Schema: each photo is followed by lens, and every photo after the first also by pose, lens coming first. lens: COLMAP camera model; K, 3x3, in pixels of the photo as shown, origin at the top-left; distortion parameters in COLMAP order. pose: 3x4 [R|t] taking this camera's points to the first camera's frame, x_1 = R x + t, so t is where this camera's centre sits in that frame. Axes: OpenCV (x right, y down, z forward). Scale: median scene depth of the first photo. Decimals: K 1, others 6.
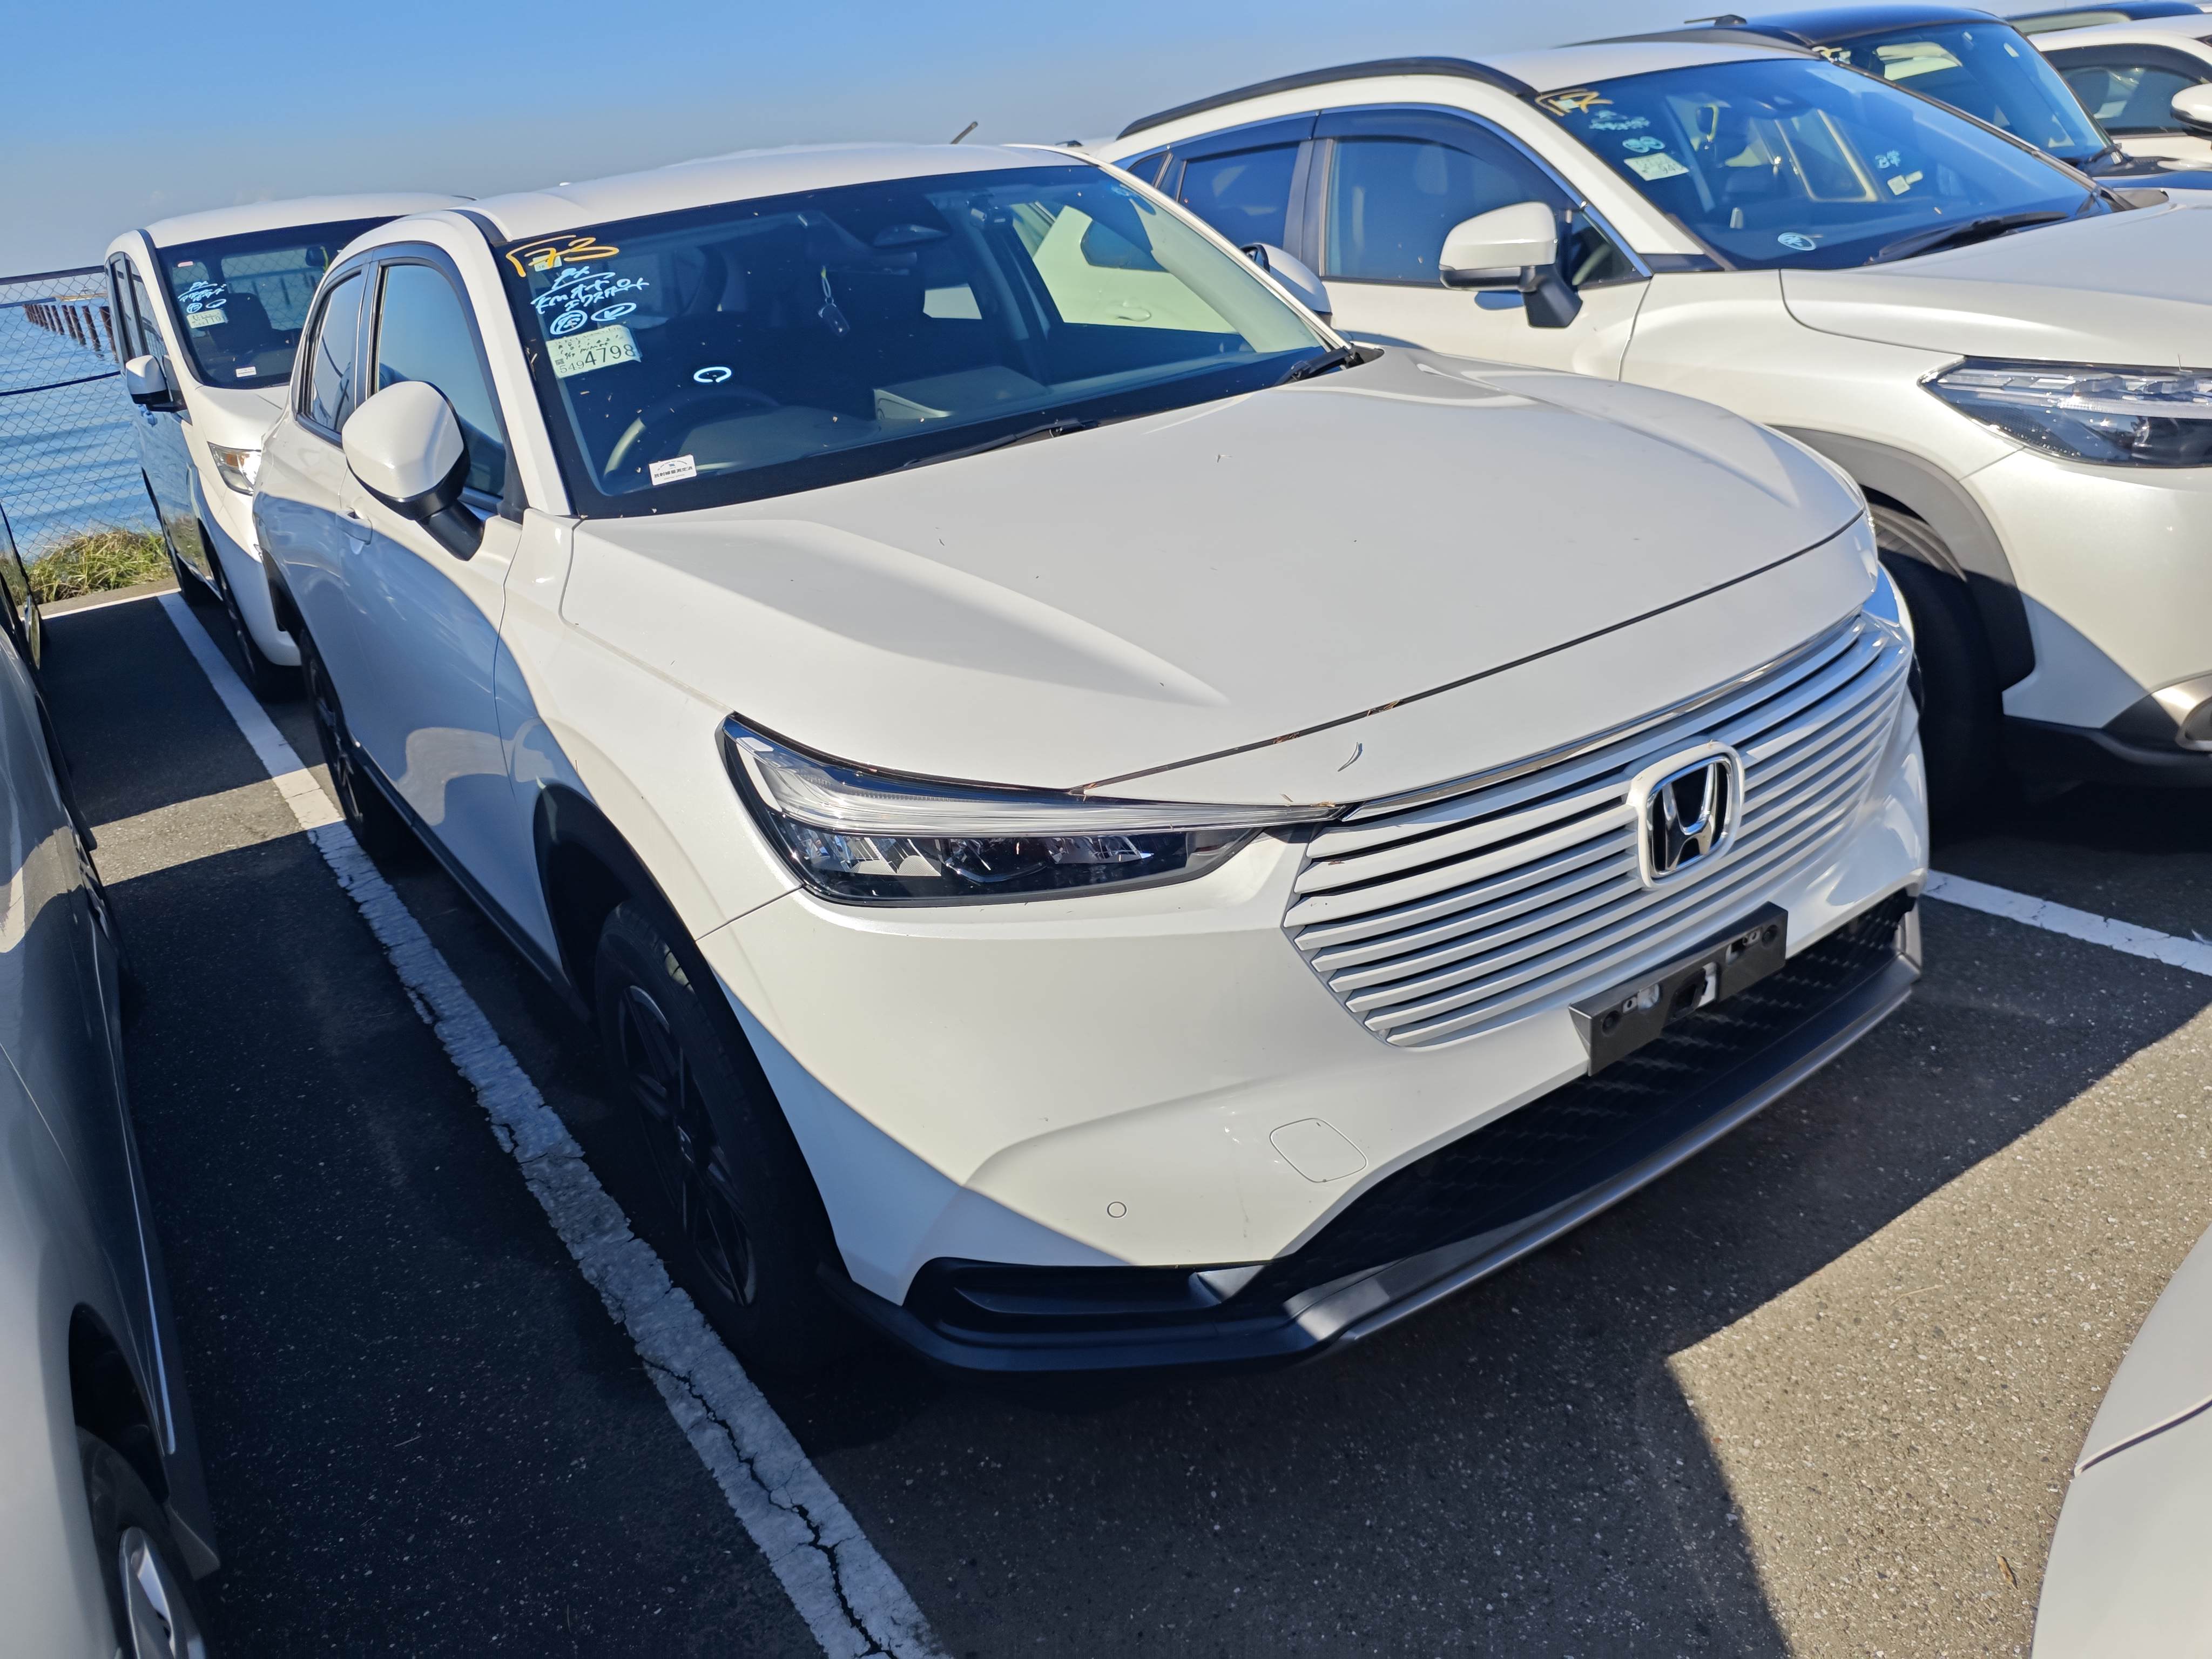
lens RADIAL K [[1596.2, 0, 1044.8], [0, 1596.2, 889.1], [0, 0, 1]] dist [0.005515, 0.000780]
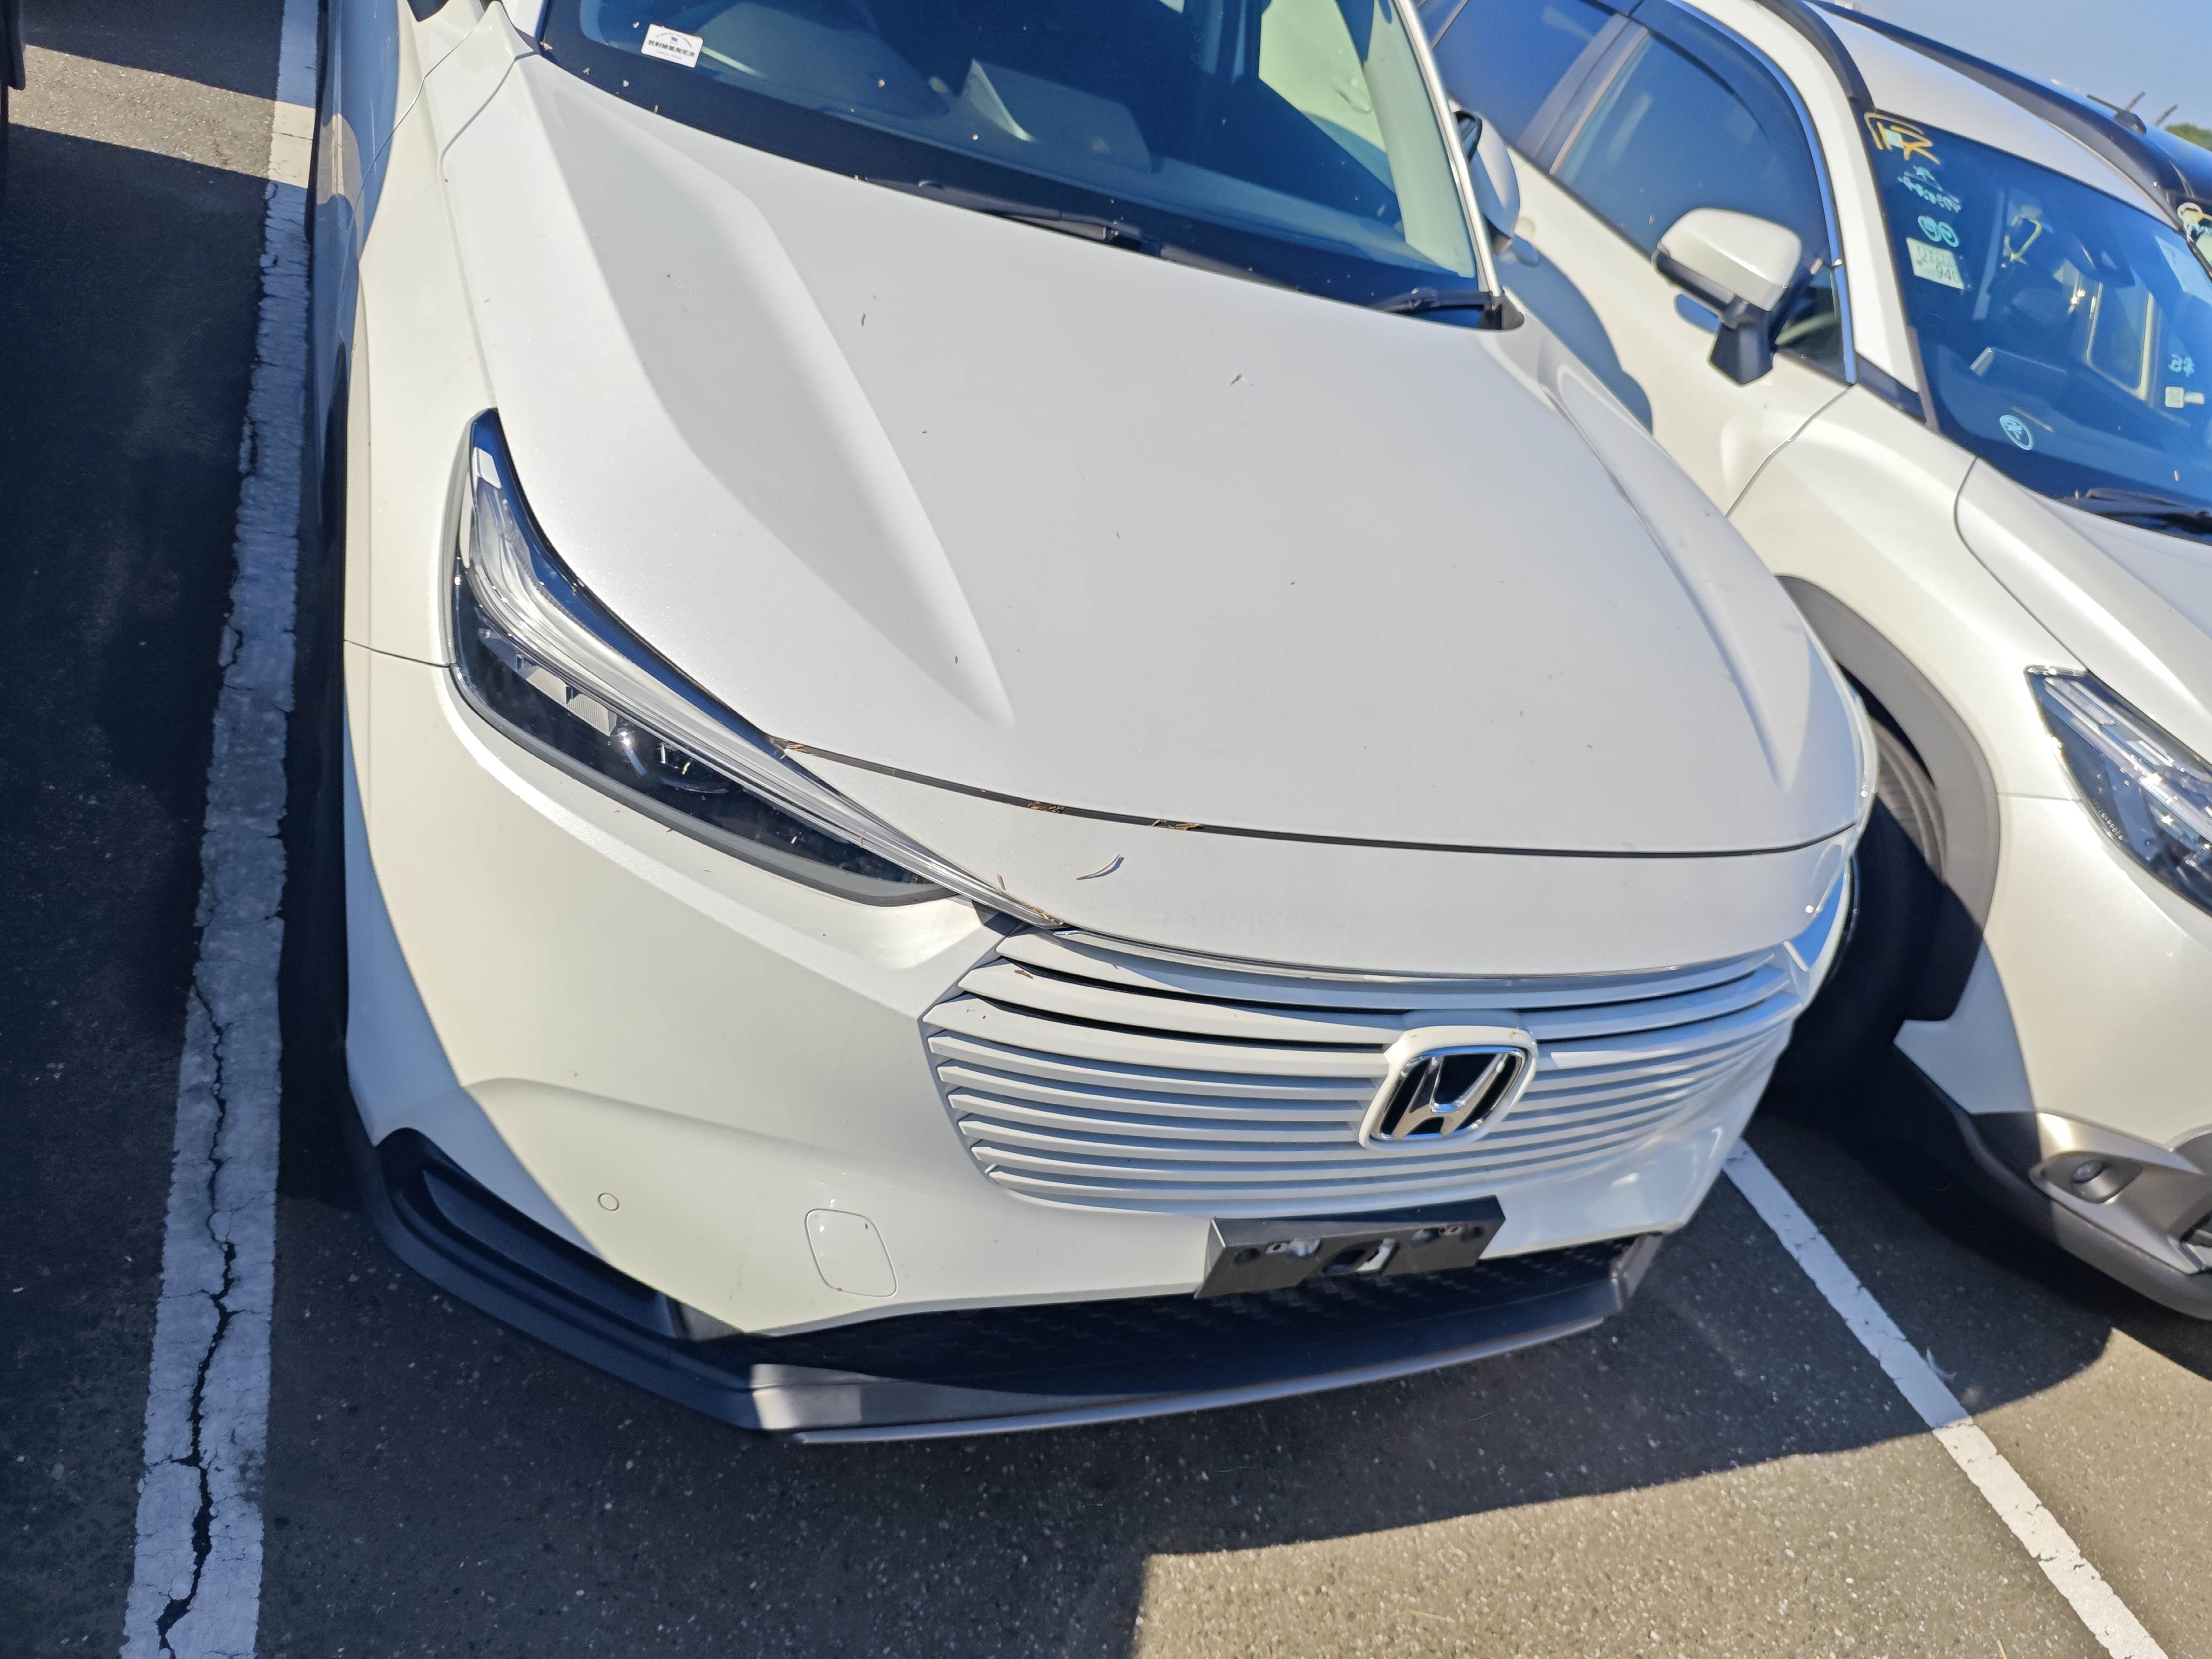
lens RADIAL K [[1547.9, 0, 1000.2], [0, 1547.9, 823.8], [0, 0, 1]] dist [0.004543, 0.007951]
pose [[0.878539, 0.474183, 0.057622, 0.046899], [-0.476637, 0.862297, 0.171062, -0.127833], [0.031427, -0.177749, 0.983574, 0.144921]]
